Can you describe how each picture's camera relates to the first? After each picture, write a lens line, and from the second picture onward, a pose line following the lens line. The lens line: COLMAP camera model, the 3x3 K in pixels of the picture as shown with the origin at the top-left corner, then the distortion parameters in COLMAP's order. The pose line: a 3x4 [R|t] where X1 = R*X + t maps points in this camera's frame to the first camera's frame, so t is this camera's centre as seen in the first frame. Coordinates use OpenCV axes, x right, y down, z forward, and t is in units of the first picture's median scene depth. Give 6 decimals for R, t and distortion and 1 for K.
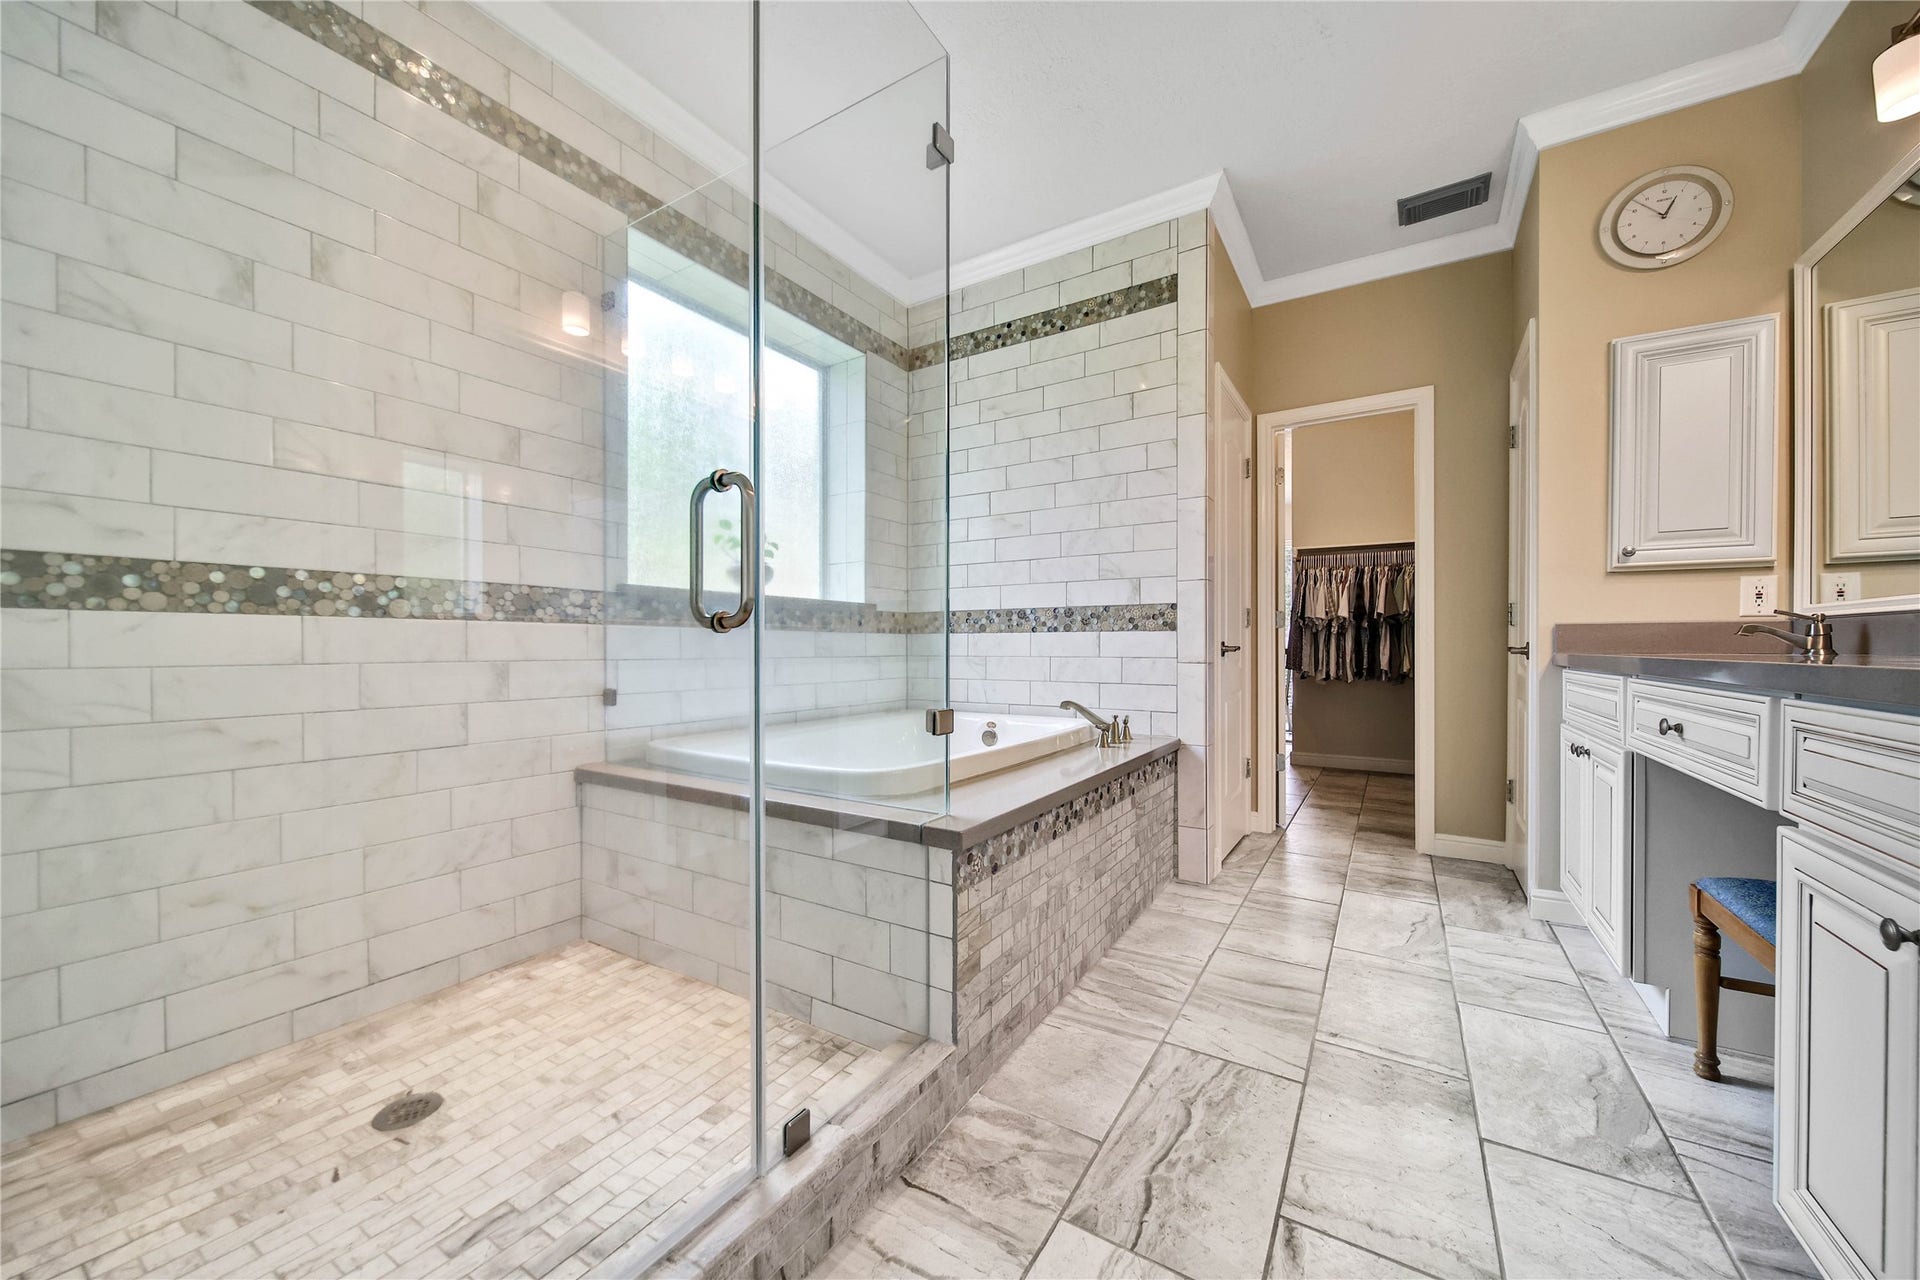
lens RADIAL K [[698.0, 0, 967.7], [0, 698.0, 645.5], [0, 0, 1]] dist [0.000747, -0.001103]
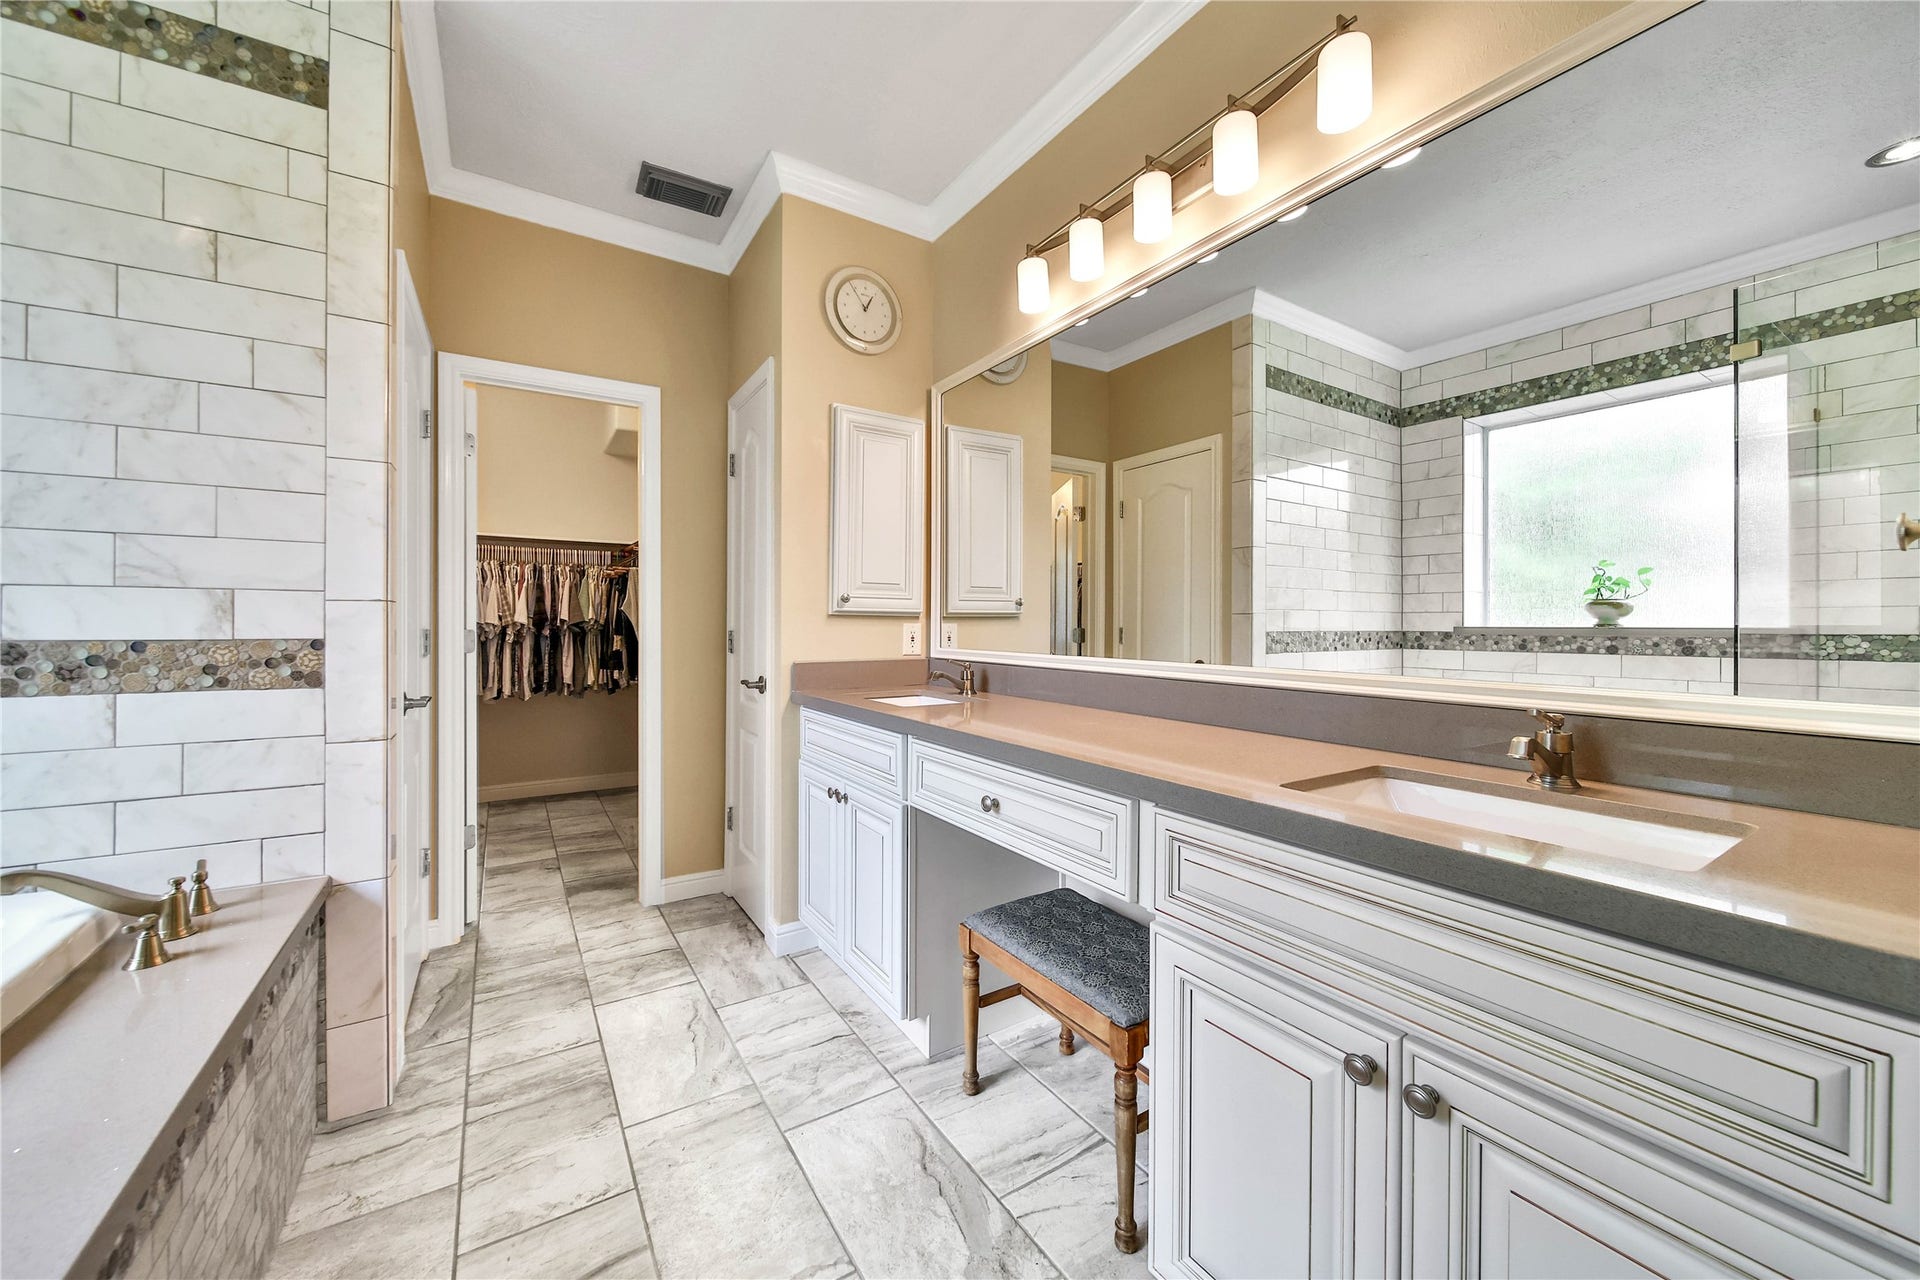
lens RADIAL K [[698.0, 0, 934.8], [0, 698.0, 621.9], [0, 0, 1]] dist [0.000747, -0.001103]
pose [[0.443048, 0.001155, 0.896497, 0.009470], [-0.007080, 0.999972, 0.002210, -0.080573], [-0.896470, -0.007326, 0.443044, 0.305098]]
